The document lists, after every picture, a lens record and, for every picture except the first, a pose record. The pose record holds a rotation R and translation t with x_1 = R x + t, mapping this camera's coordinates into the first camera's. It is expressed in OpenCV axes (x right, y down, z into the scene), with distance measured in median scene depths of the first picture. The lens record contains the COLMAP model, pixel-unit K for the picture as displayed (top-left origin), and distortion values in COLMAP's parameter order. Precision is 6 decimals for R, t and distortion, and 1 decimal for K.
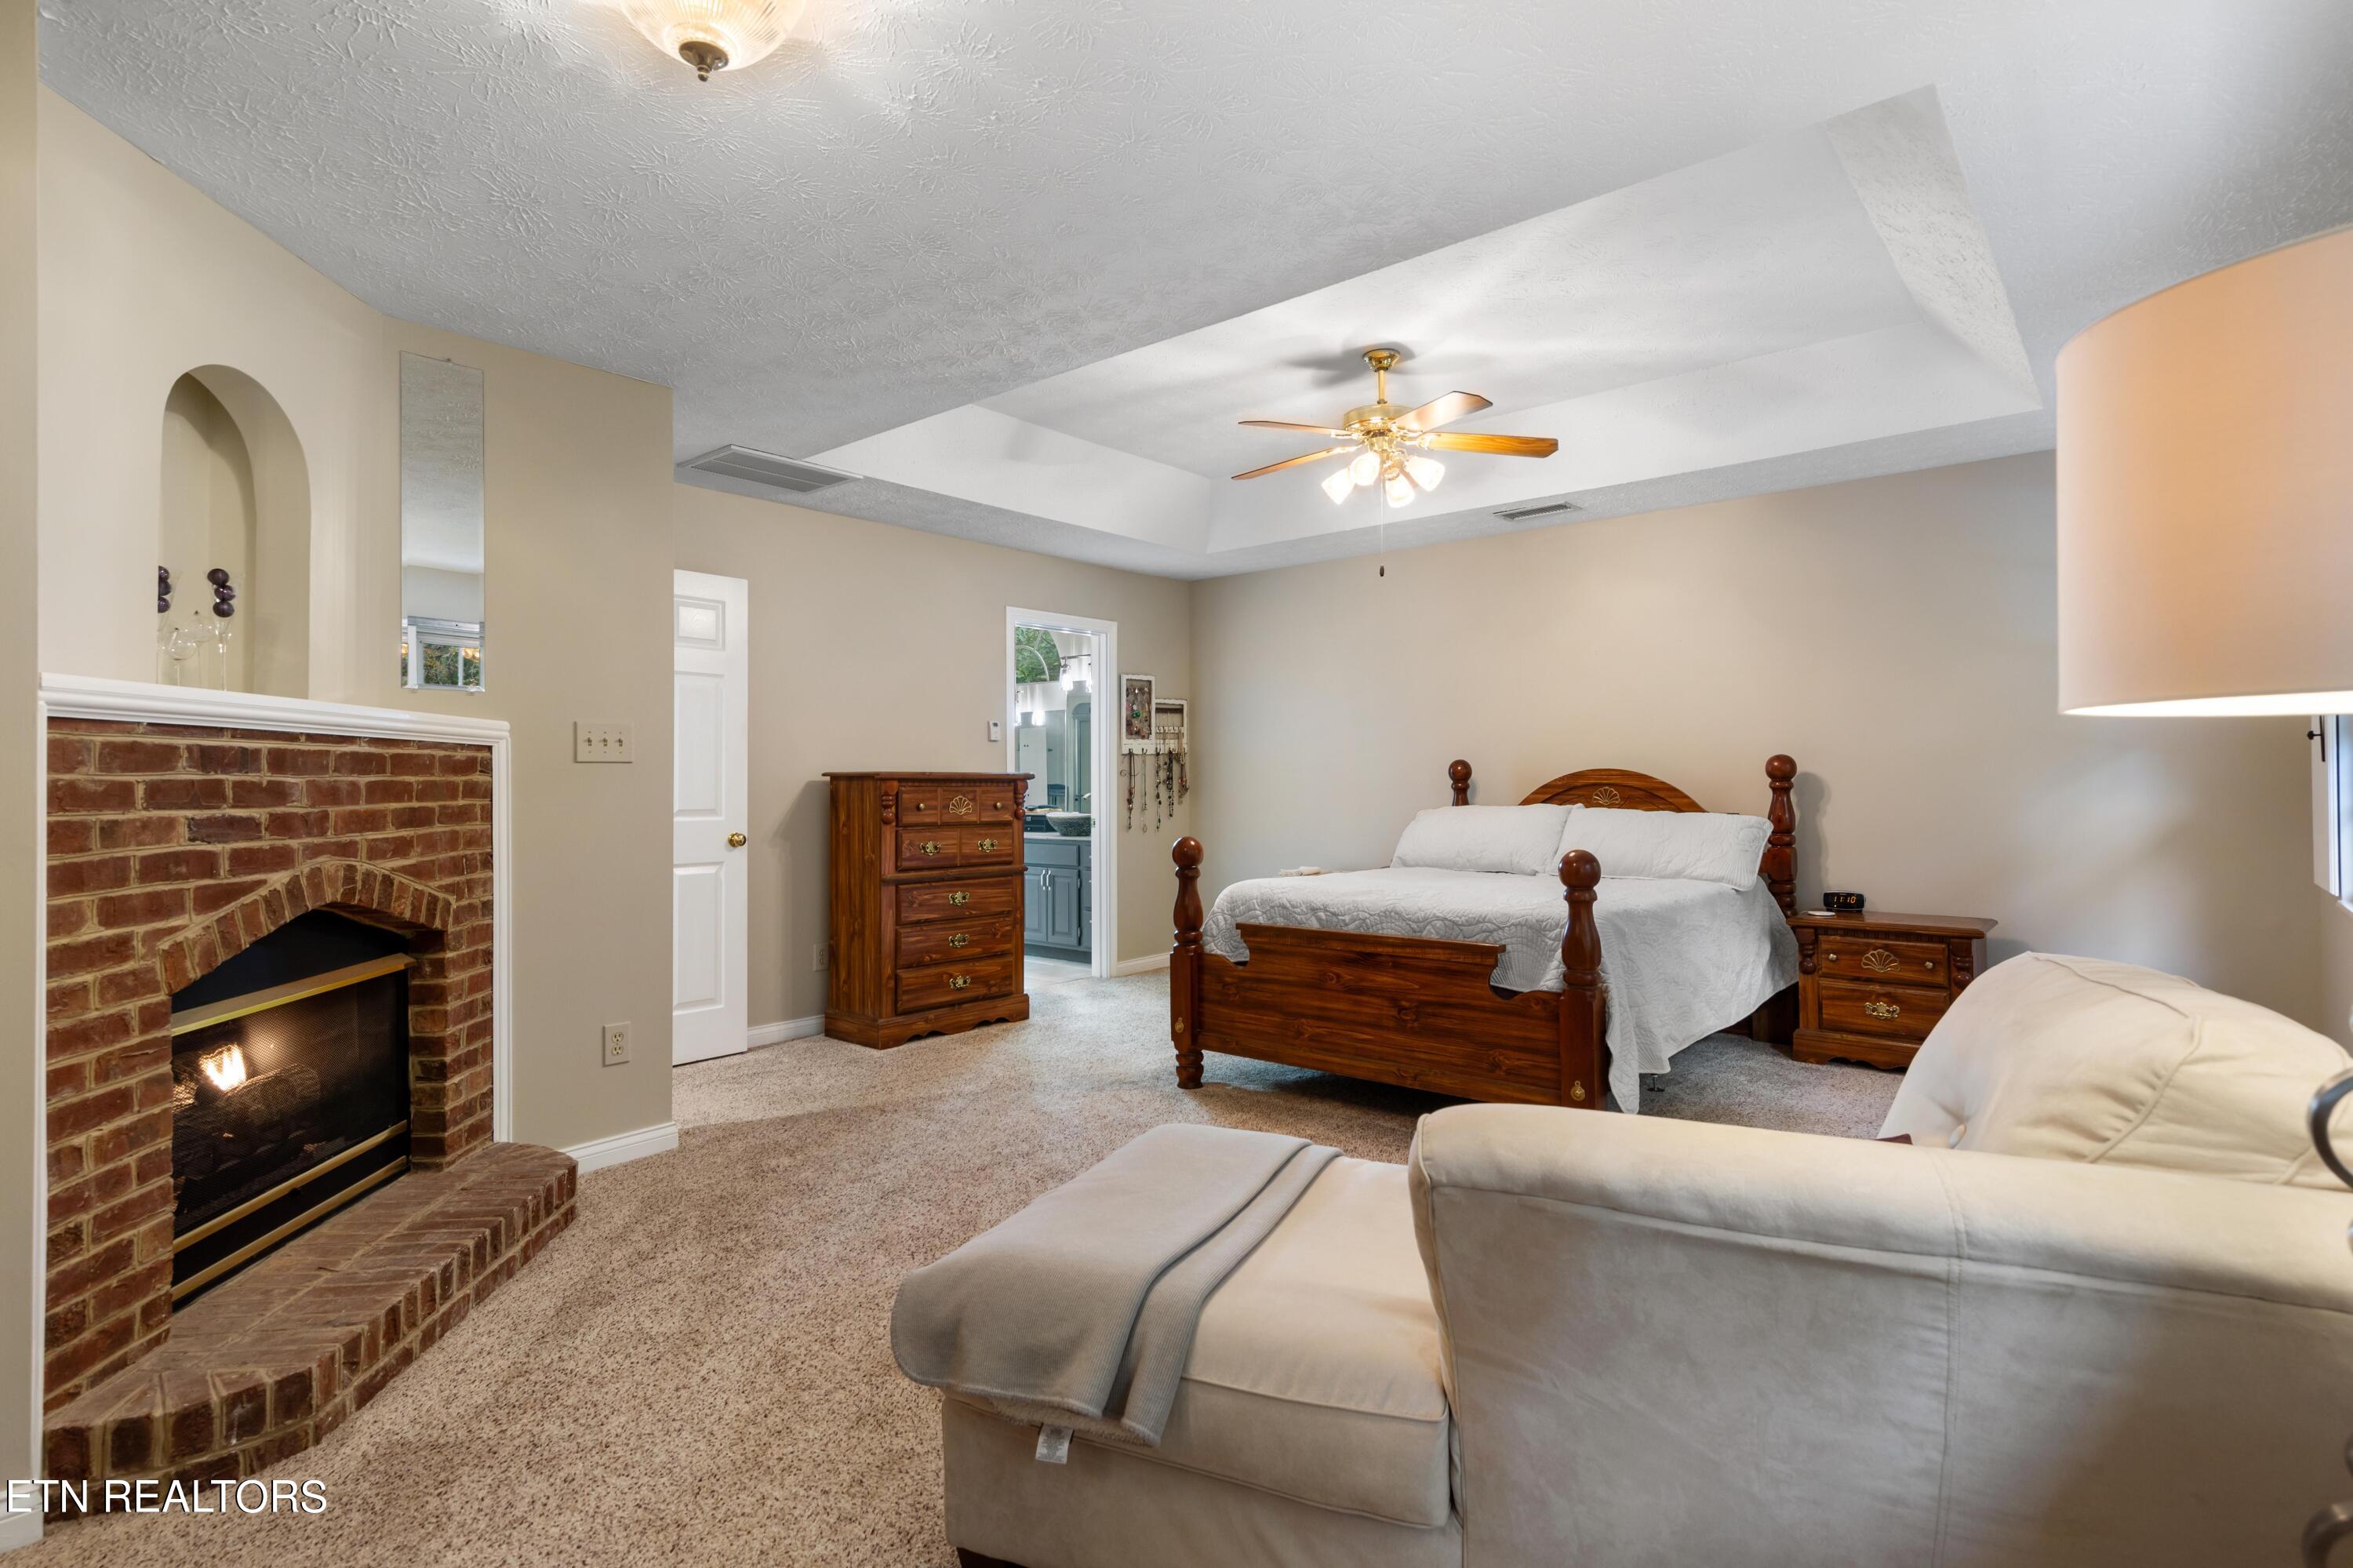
lens RADIAL K [[1173.9, 0, 1179.5], [0, 1173.9, 777.7], [0, 0, 1]] dist [0.001685, 0.000695]
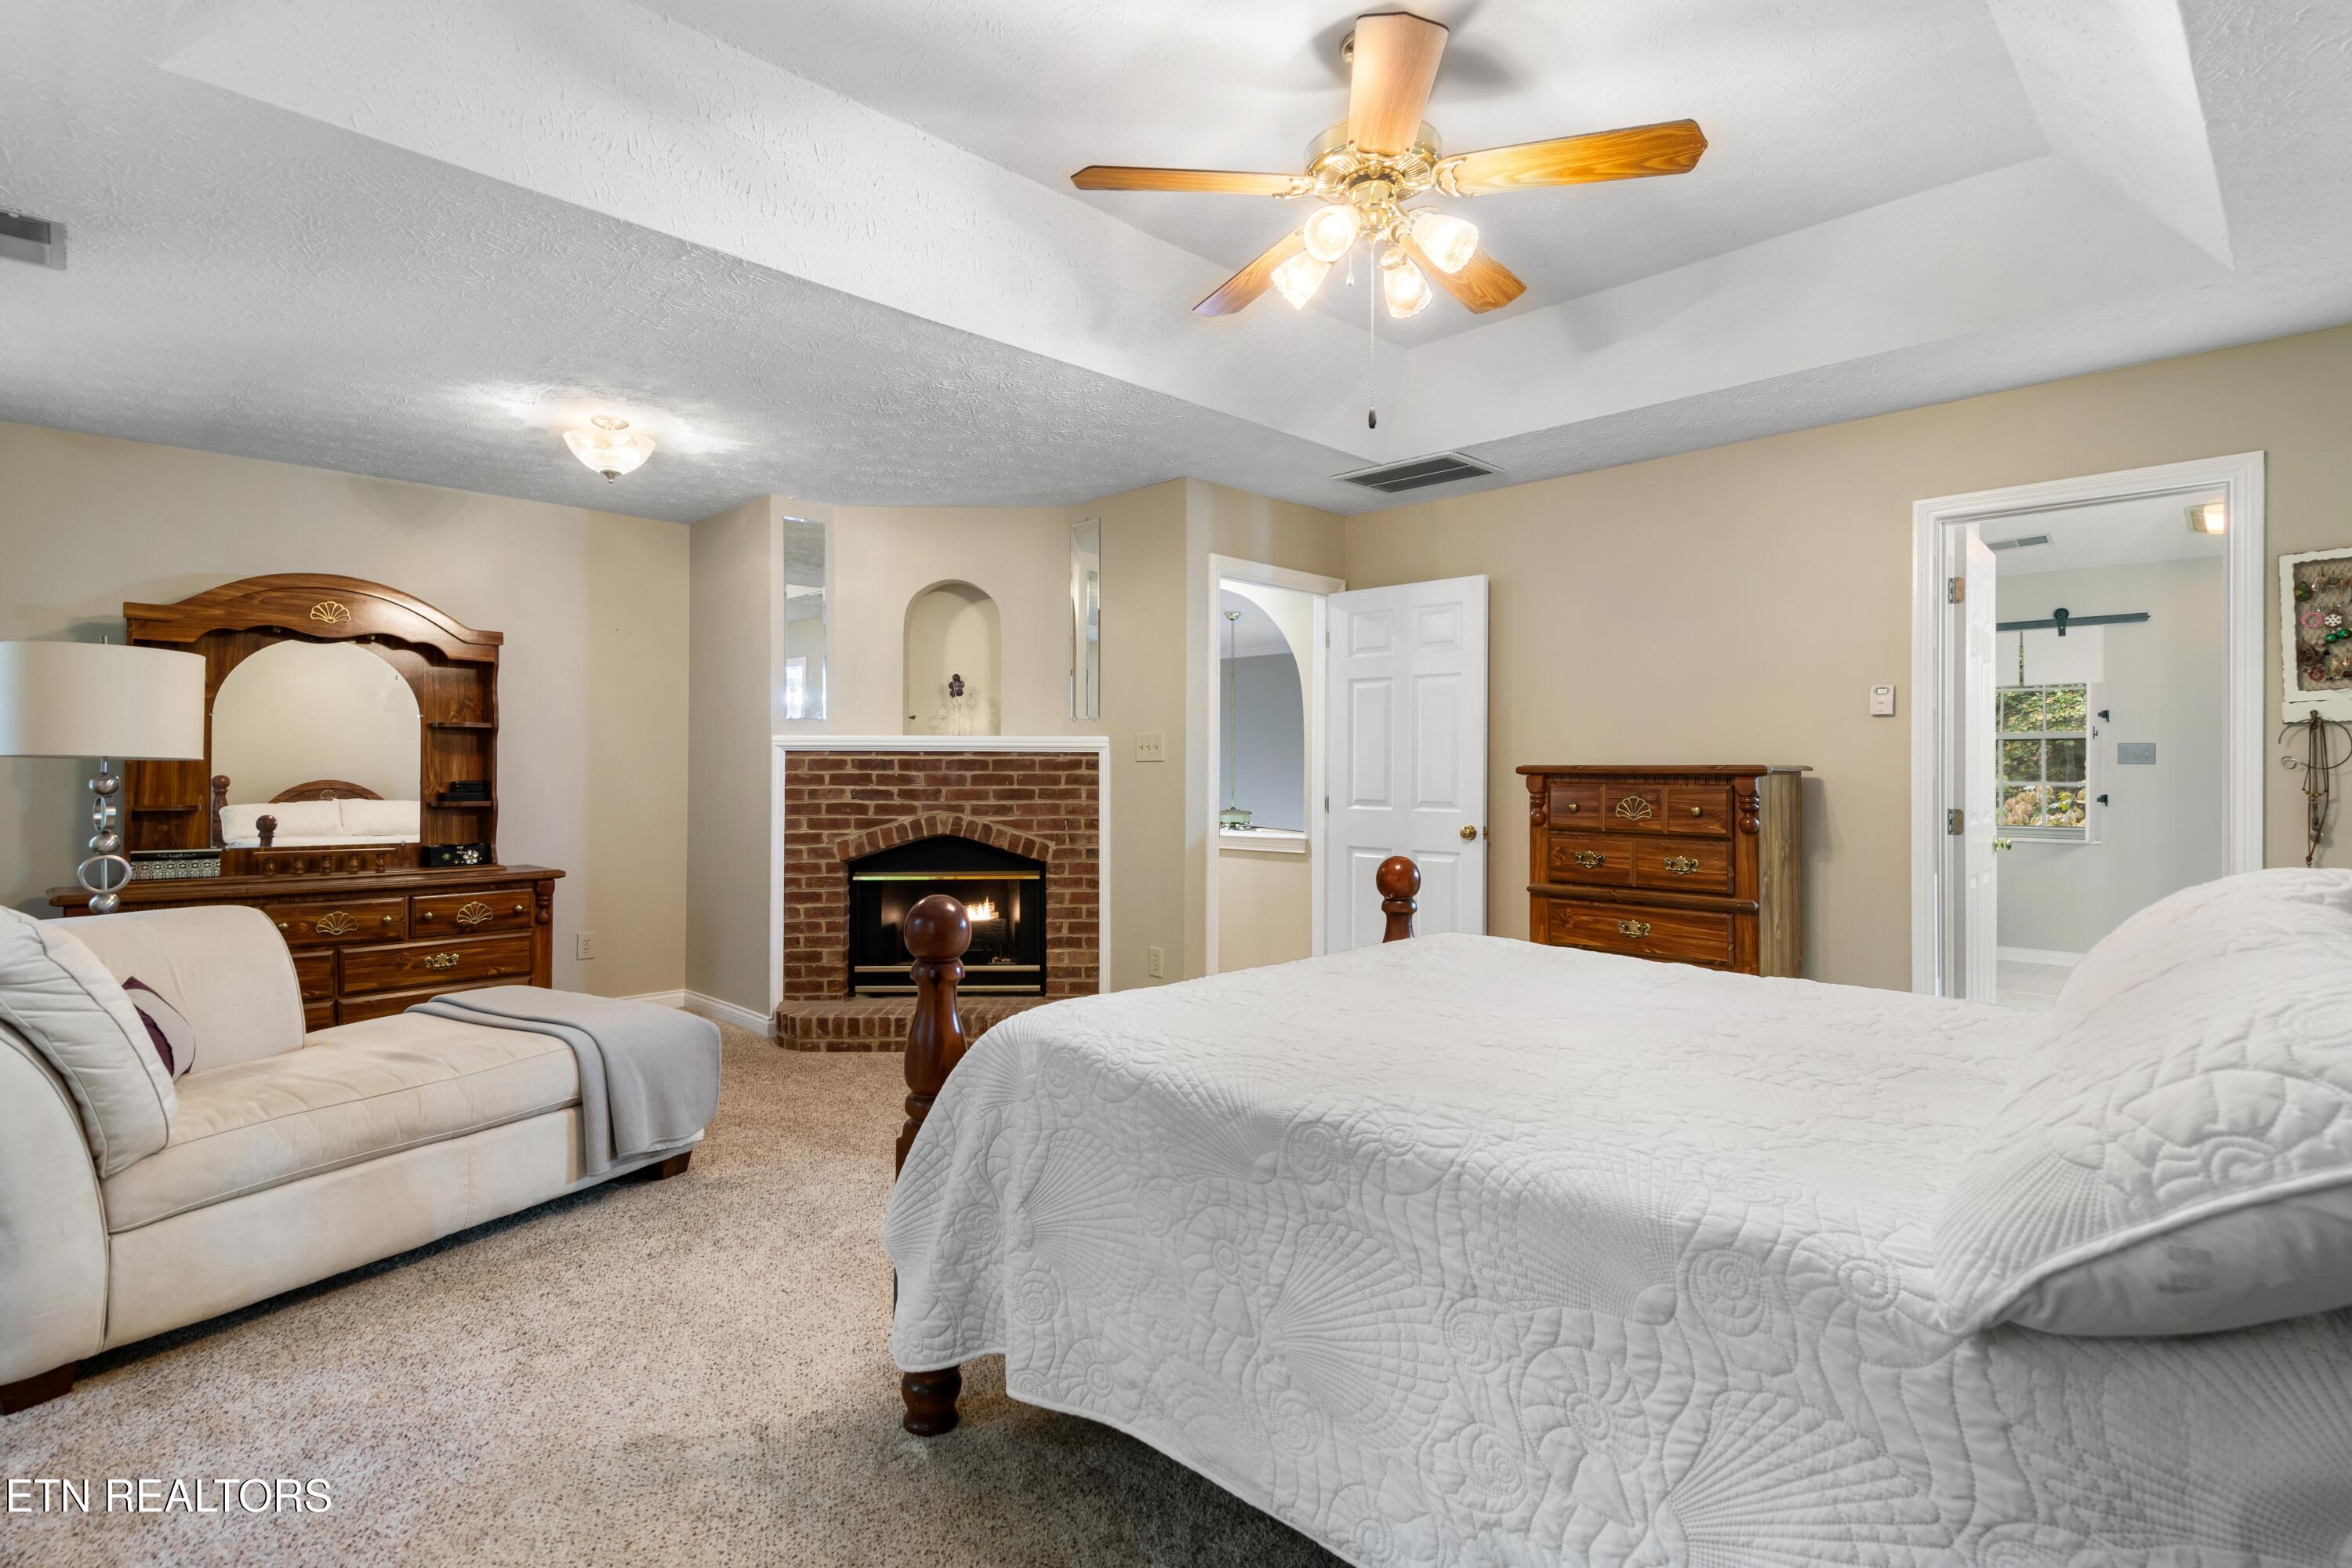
lens RADIAL K [[1173.3, 0, 1170.9], [0, 1173.3, 780.0], [0, 0, 1]] dist [0.001685, 0.000695]
pose [[-0.095482, 0.009651, -0.995384, 1.270452], [0.001063, 0.999953, 0.009594, -0.005984], [0.995431, -0.000142, -0.095488, 1.605510]]
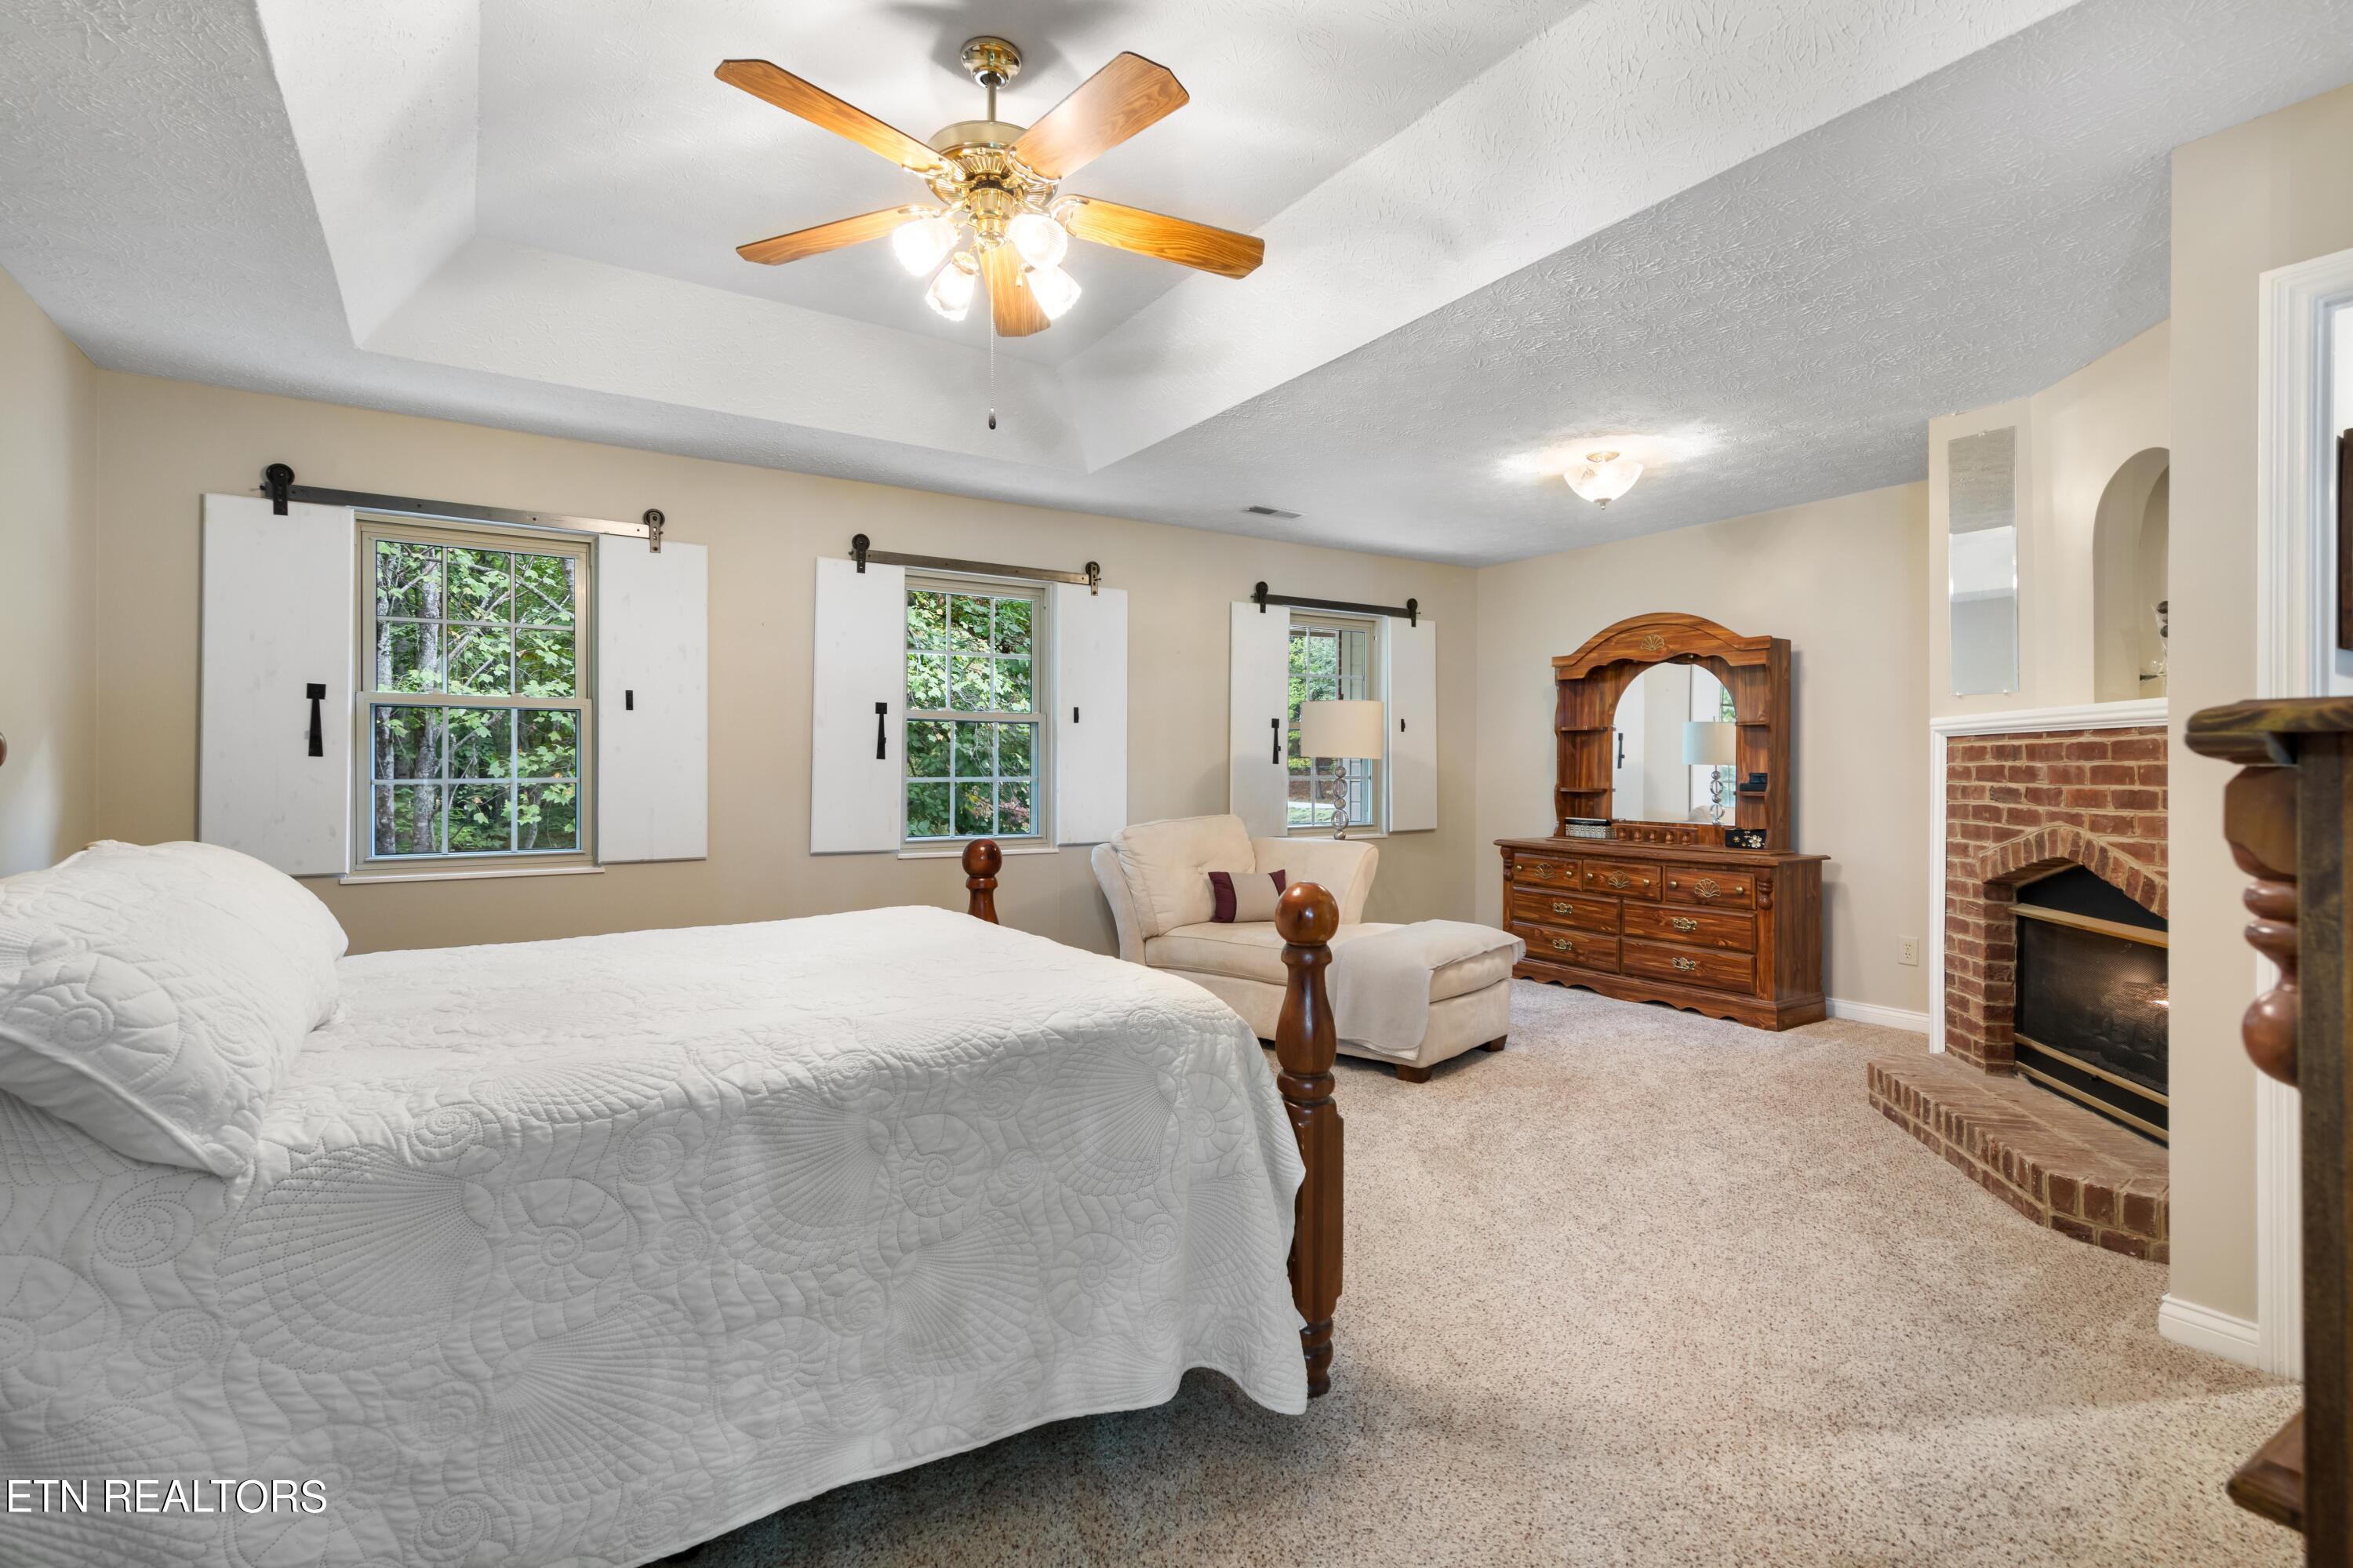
lens RADIAL K [[1080.8, 0, 1158.3], [0, 1080.8, 774.9], [0, 0, 1]] dist [0.013305, 0.000289]
pose [[-0.951482, 0.001203, 0.307701, -0.133388], [0.002220, 0.999993, 0.002956, 0.007507], [-0.307695, 0.003496, -0.951479, 2.511799]]
